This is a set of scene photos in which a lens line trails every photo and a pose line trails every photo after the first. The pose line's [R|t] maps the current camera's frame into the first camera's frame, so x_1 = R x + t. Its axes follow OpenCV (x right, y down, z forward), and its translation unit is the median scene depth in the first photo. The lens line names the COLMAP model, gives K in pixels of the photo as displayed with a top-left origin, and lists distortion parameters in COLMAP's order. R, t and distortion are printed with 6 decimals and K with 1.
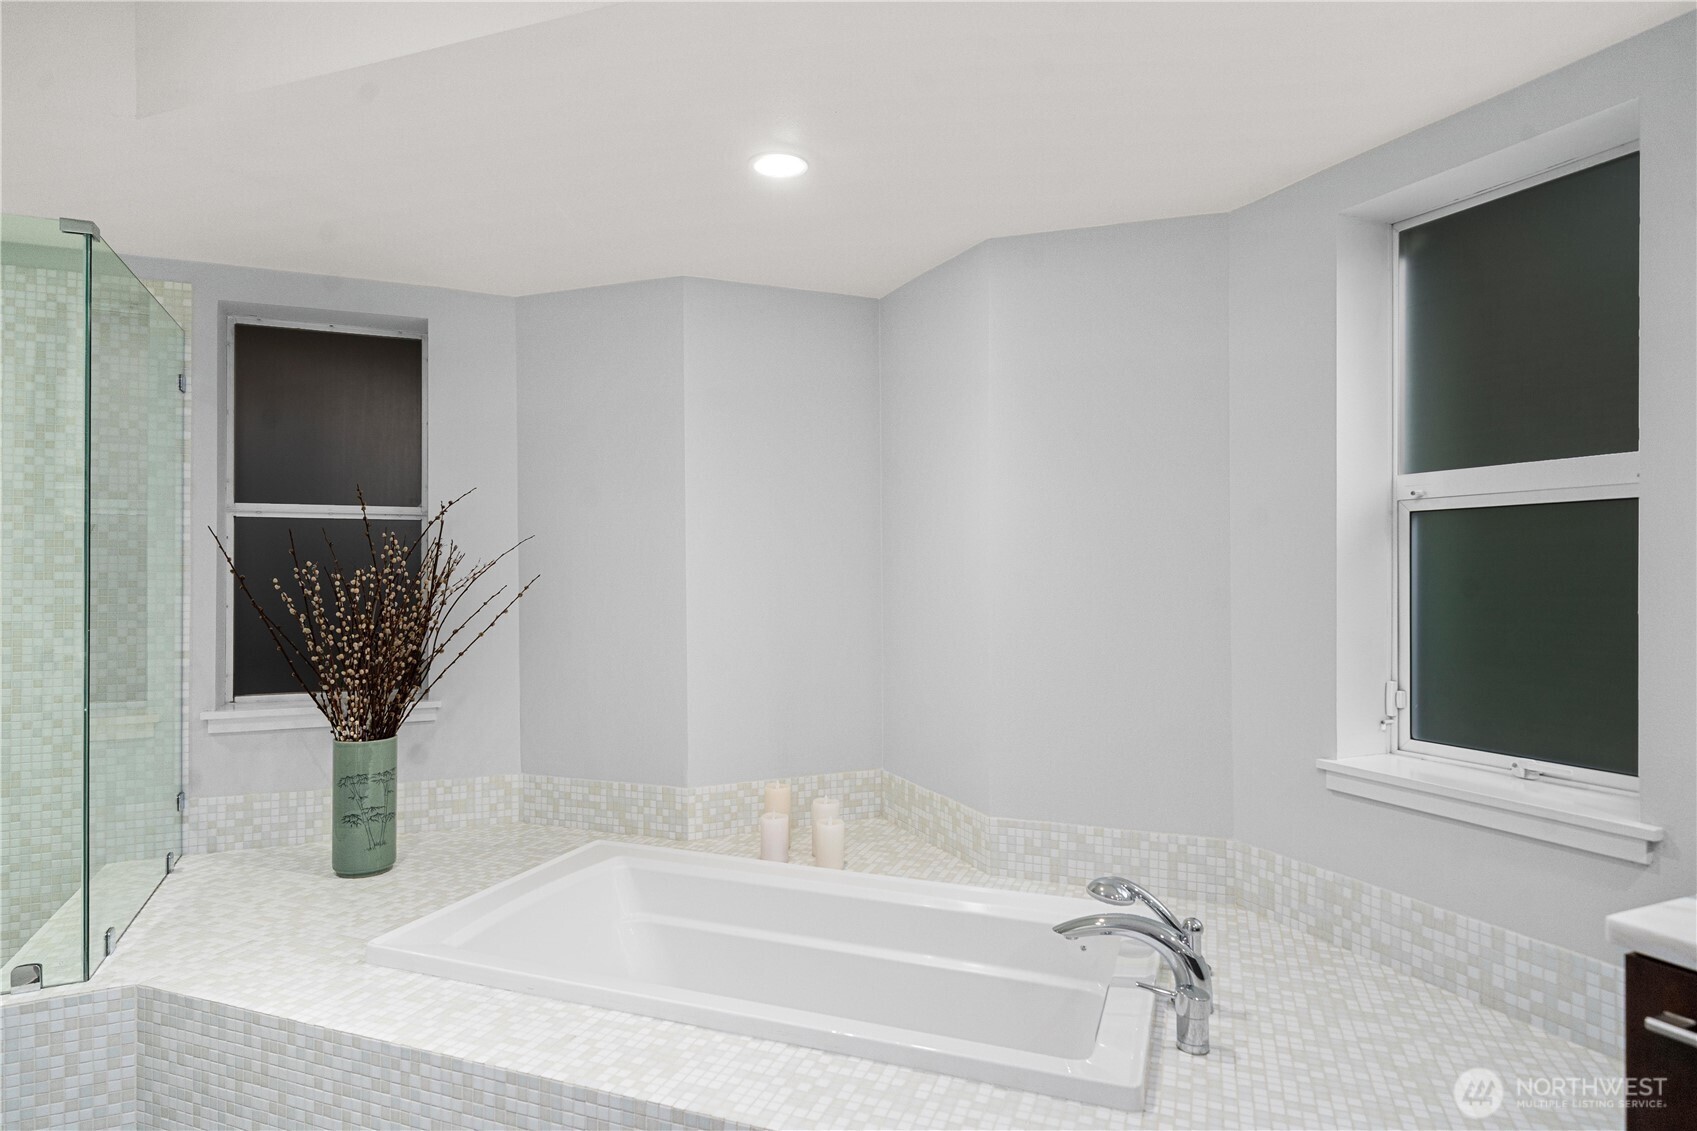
lens RADIAL K [[949.7, 0, 835.3], [0, 949.7, 567.0], [0, 0, 1]] dist [0.004407, -0.000759]
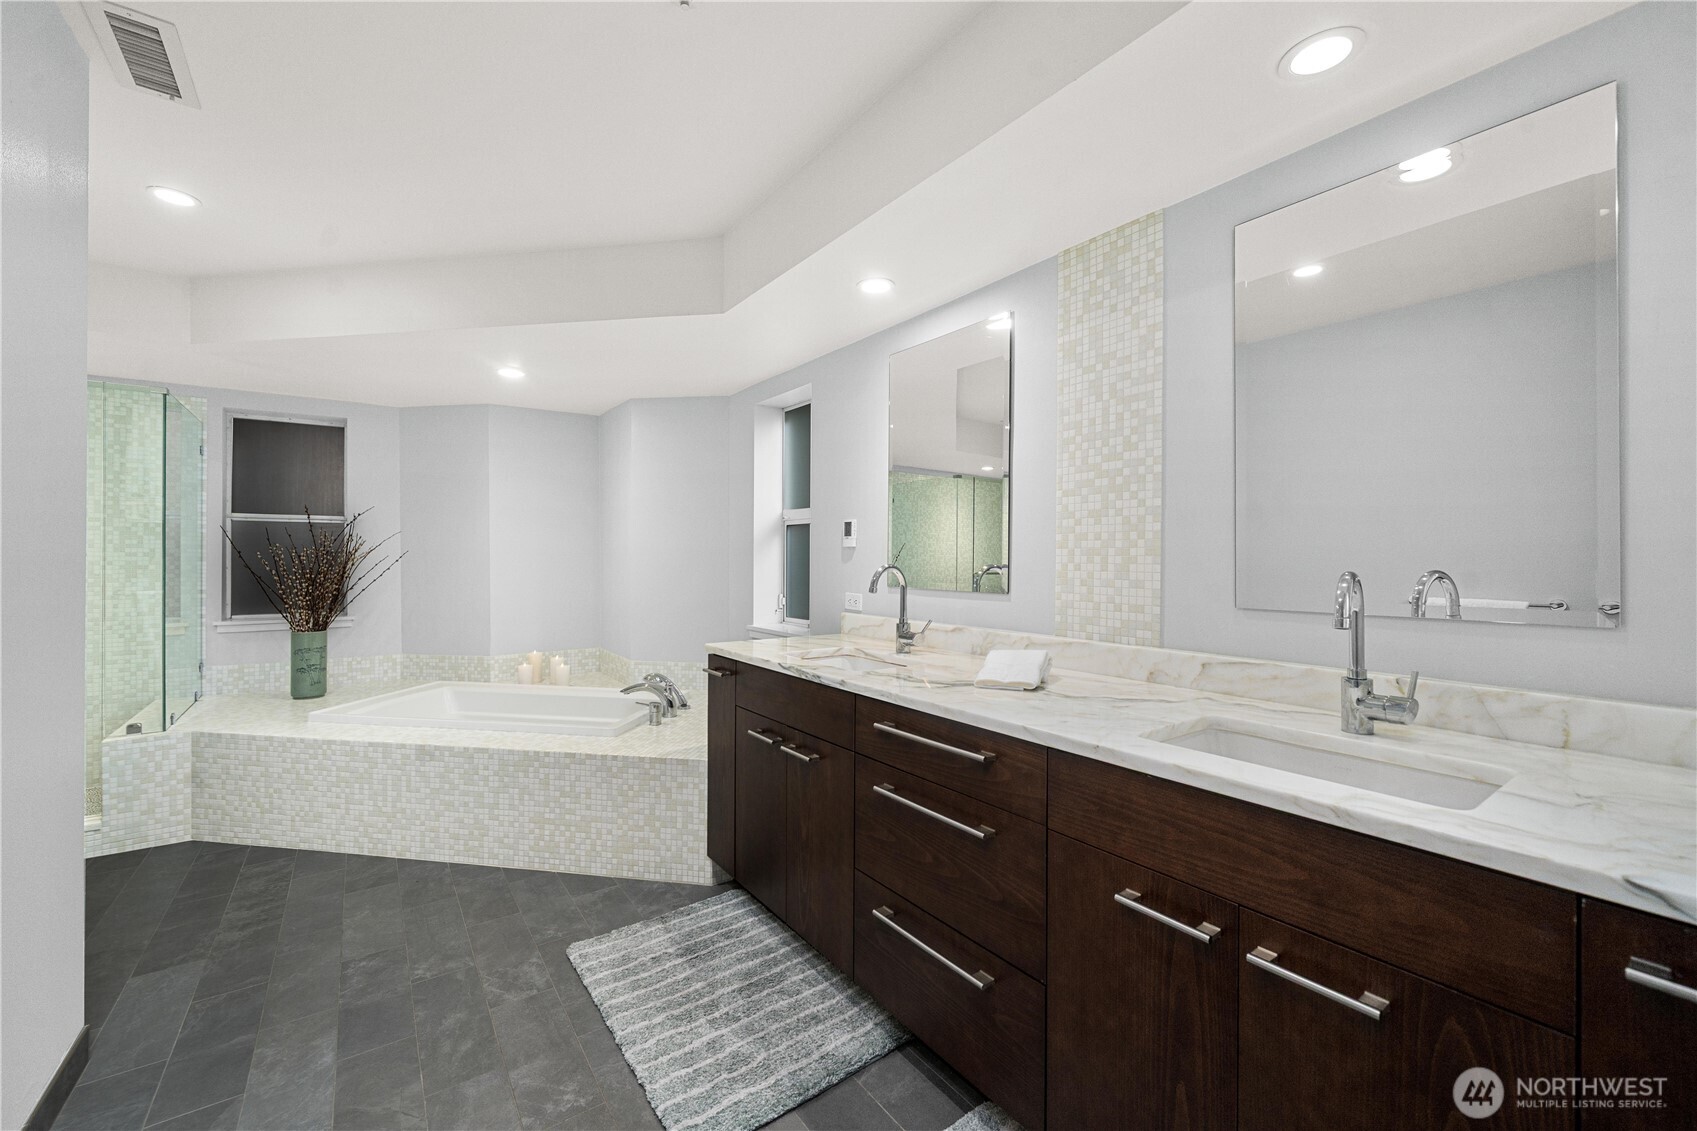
lens RADIAL K [[672.4, 0, 846.1], [0, 672.4, 557.1], [0, 0, 1]] dist [-0.001691, -0.000539]
pose [[0.979224, 0.001134, 0.202779, 0.320819], [-0.001991, 0.999990, 0.004022, 0.014526], [-0.202772, -0.004342, 0.979216, -0.604670]]
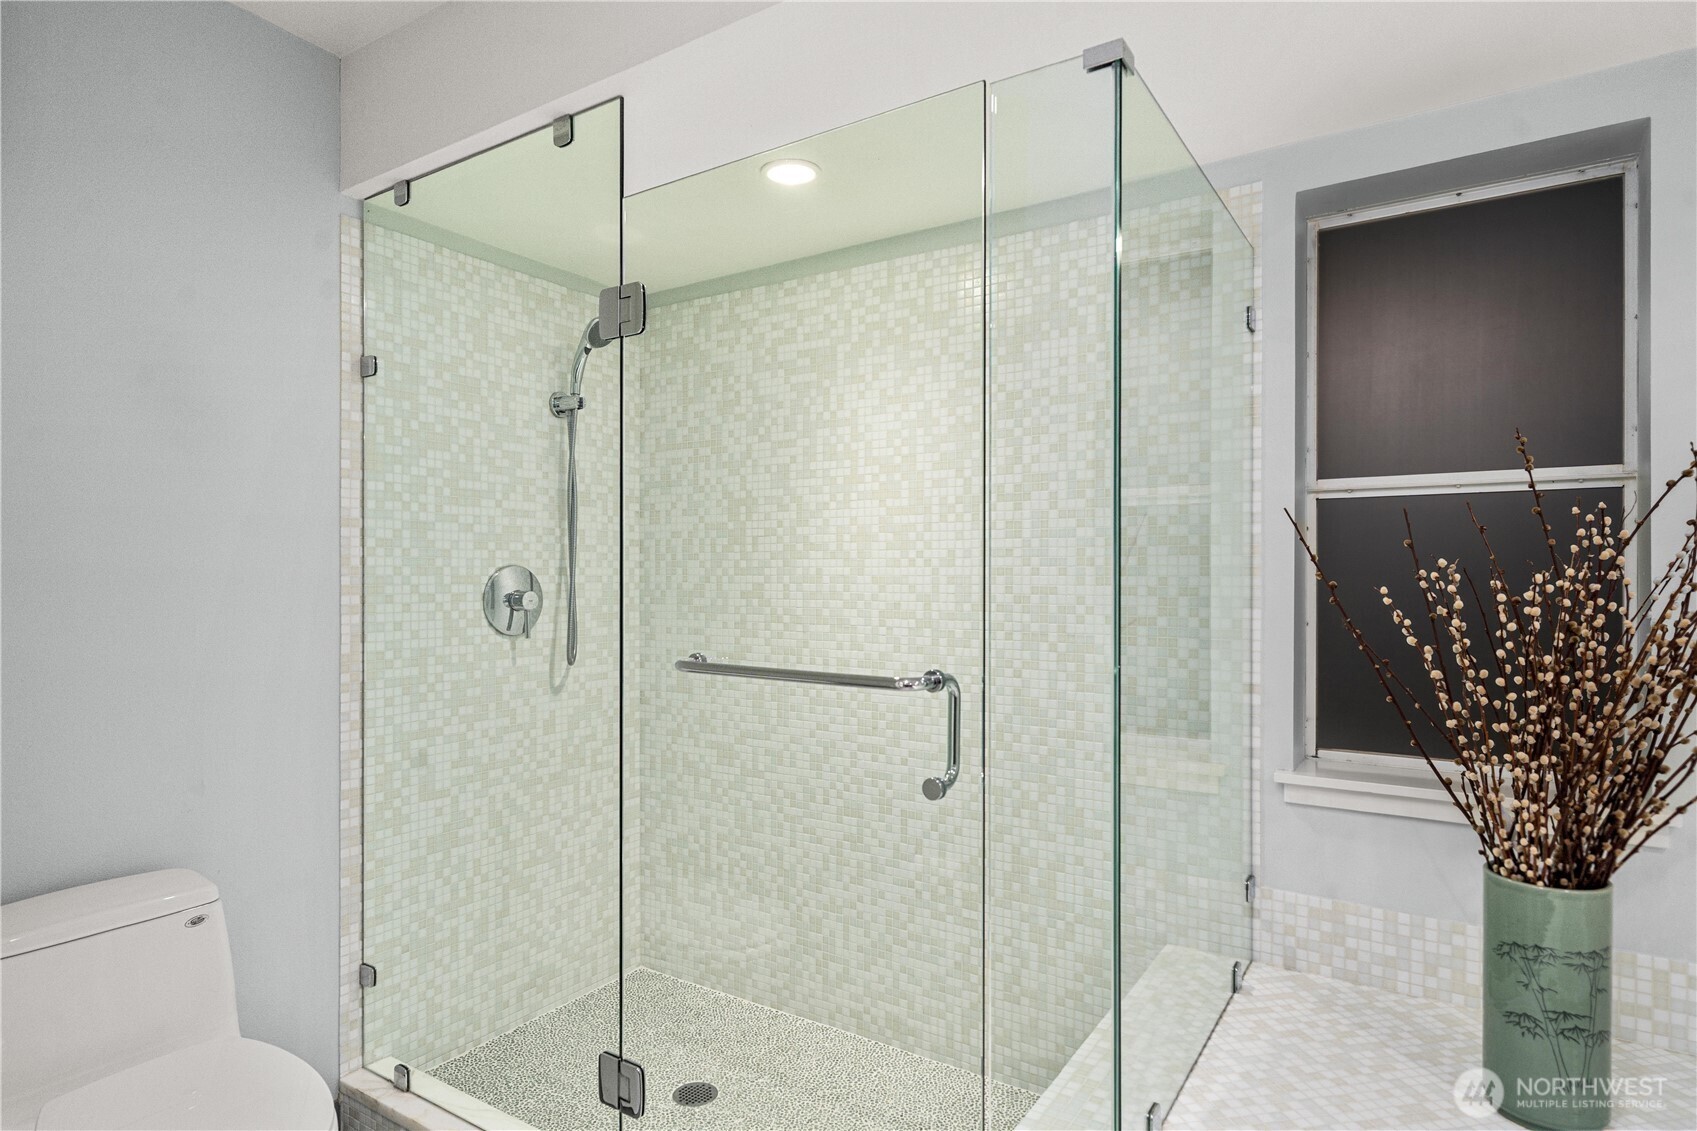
lens RADIAL K [[949.7, 0, 842.9], [0, 949.7, 575.4], [0, 0, 1]] dist [0.004407, -0.000759]
pose [[0.527726, 0.000377, -0.849414, -0.232833], [0.003080, 0.999992, 0.002357, 0.001844], [0.849409, -0.003860, 0.527721, 0.349999]]
